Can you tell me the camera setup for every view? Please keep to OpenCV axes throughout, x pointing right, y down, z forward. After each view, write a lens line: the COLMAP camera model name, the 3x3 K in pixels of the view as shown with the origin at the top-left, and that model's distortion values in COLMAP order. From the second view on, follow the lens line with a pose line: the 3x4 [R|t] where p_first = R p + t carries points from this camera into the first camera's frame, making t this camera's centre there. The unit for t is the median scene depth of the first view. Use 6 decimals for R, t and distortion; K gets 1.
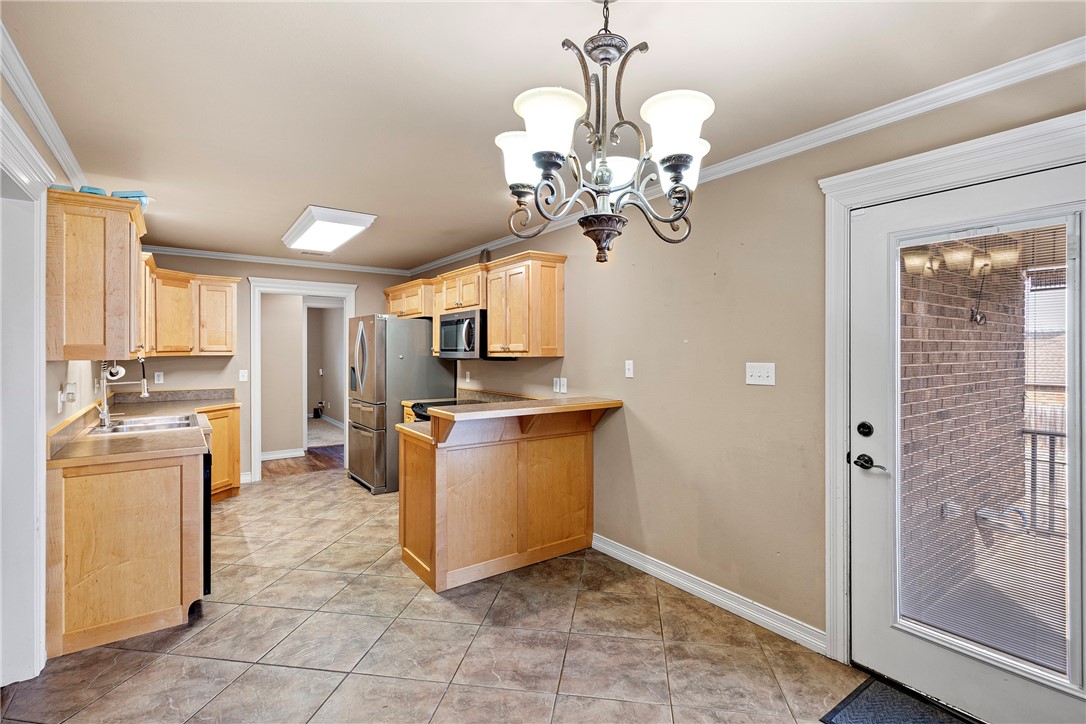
lens RADIAL K [[511.1, 0, 550.2], [0, 511.1, 352.1], [0, 0, 1]] dist [0.000964, -0.000525]
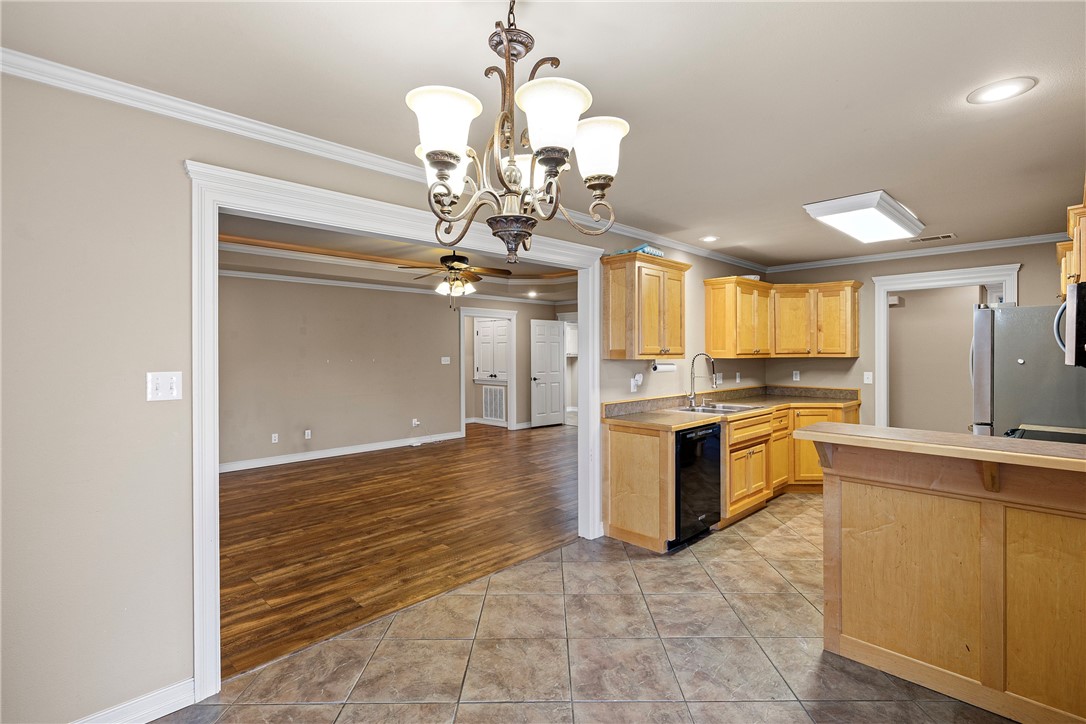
lens RADIAL K [[511.1, 0, 550.2], [0, 511.1, 352.1], [0, 0, 1]] dist [0.000964, -0.000525]
pose [[0.152462, -0.000993, -0.988309, 0.462382], [-0.002019, 0.999997, -0.001316, -0.002226], [0.988307, 0.002196, 0.152460, 0.393215]]
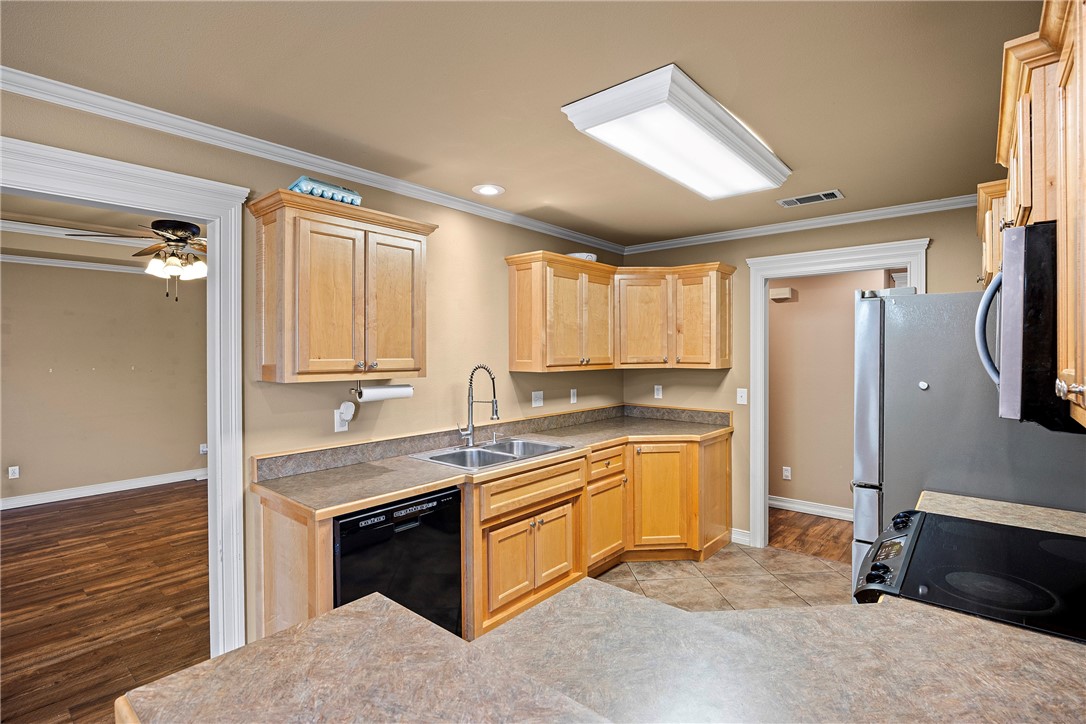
lens RADIAL K [[510.2, 0, 556.8], [0, 510.2, 353.0], [0, 0, 1]] dist [-0.016971, 0.000203]
pose [[0.242796, 0.003236, -0.970072, 0.061140], [-0.002797, 0.999993, 0.002635, -0.027658], [0.970073, 0.002074, 0.242803, 0.926441]]
